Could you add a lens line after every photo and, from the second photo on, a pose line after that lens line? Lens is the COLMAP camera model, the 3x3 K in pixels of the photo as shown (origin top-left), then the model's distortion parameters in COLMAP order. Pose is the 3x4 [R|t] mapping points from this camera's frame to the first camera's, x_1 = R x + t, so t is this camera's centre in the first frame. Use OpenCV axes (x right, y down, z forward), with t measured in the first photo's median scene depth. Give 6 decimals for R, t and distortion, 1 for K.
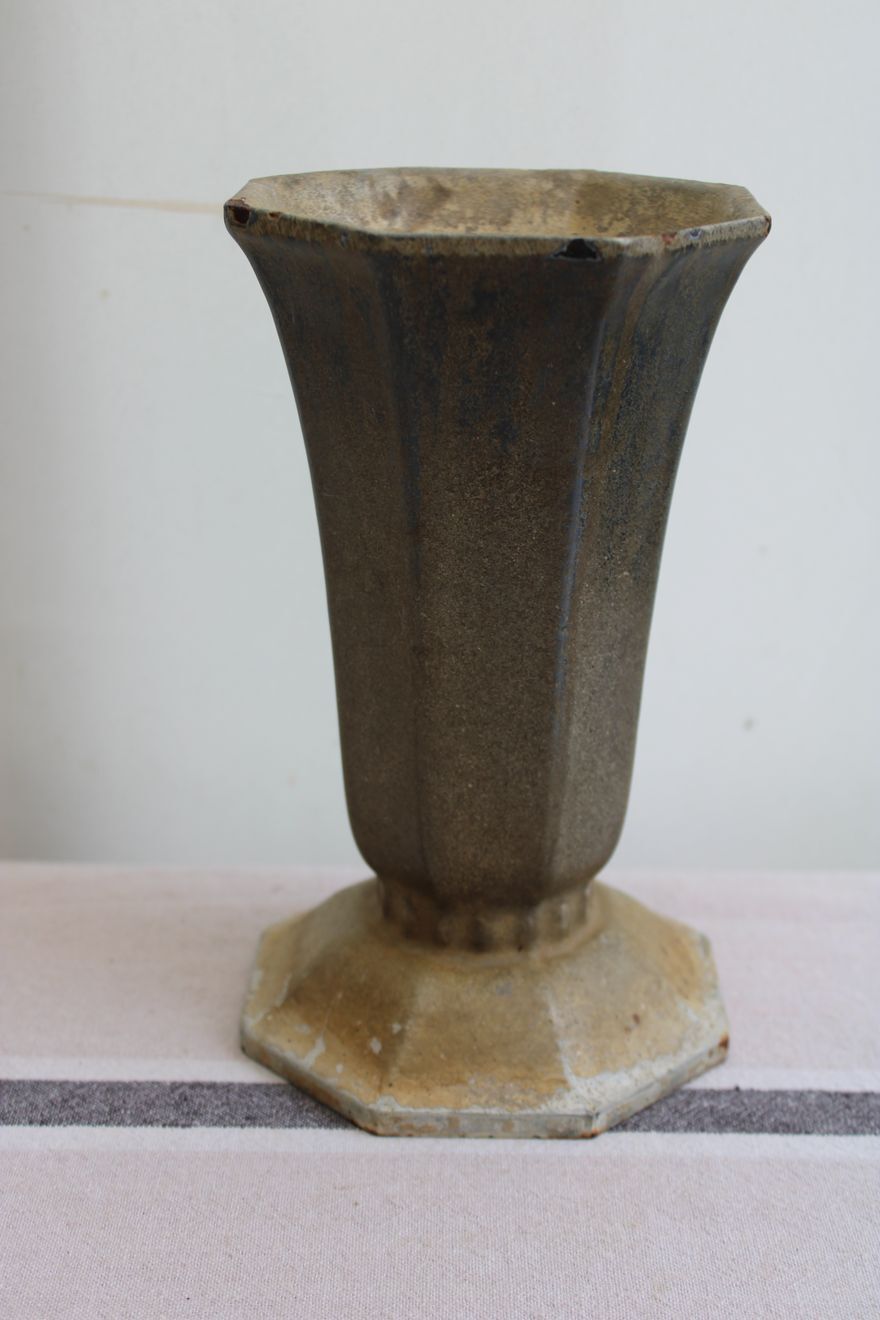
lens RADIAL K [[1834.5, 0, 440.0], [0, 1834.5, 660.0], [0, 0, 1]] dist [-0.024710, -0.015196]
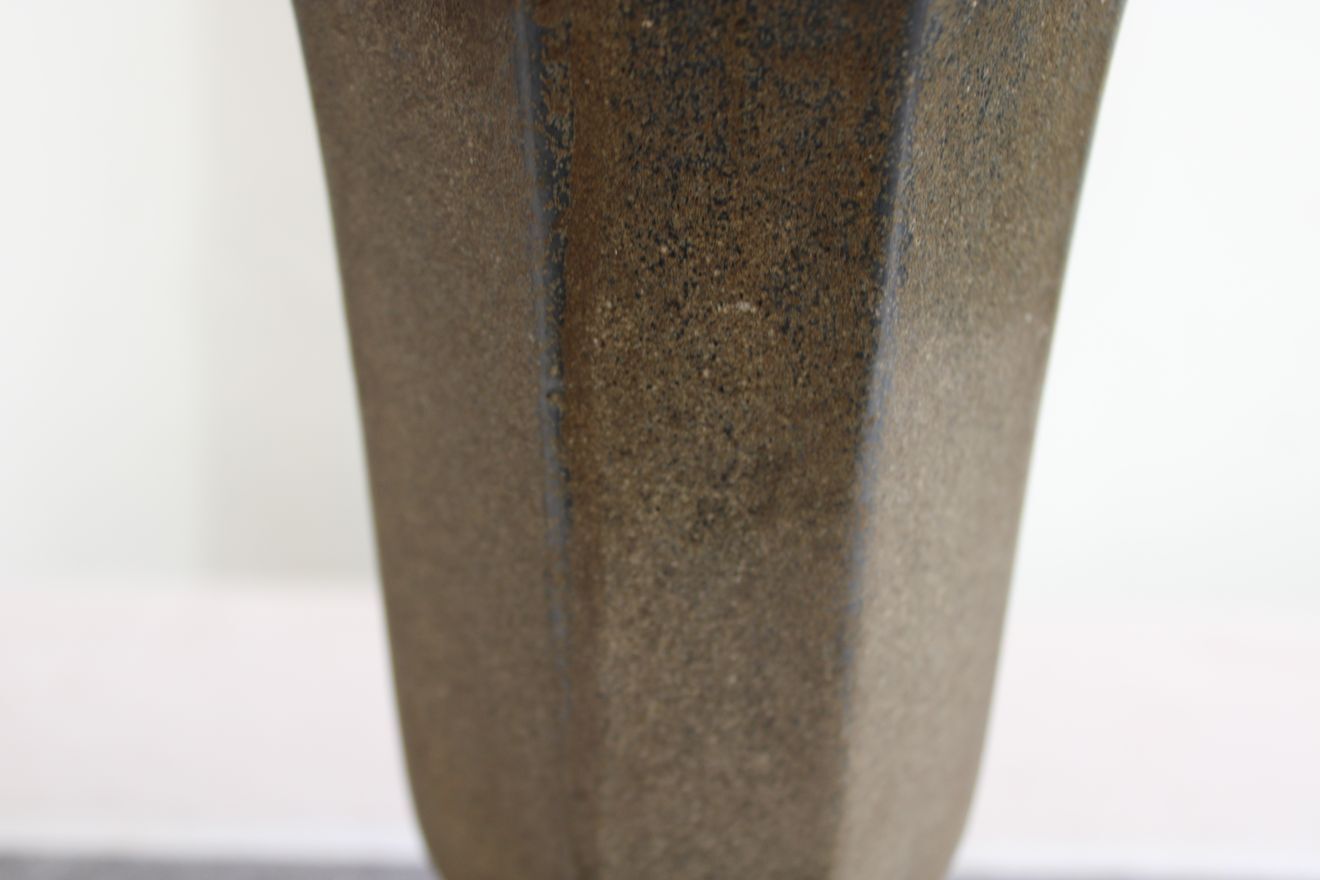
lens RADIAL K [[1834.5, 0, 660.0], [0, 1834.5, 440.0], [0, 0, 1]] dist [-0.024710, -0.015196]
pose [[0.740541, 0.219262, -0.635234, 0.360425], [-0.252204, 0.966859, 0.039715, -0.029865], [0.622890, 0.130798, 0.771298, 0.676118]]
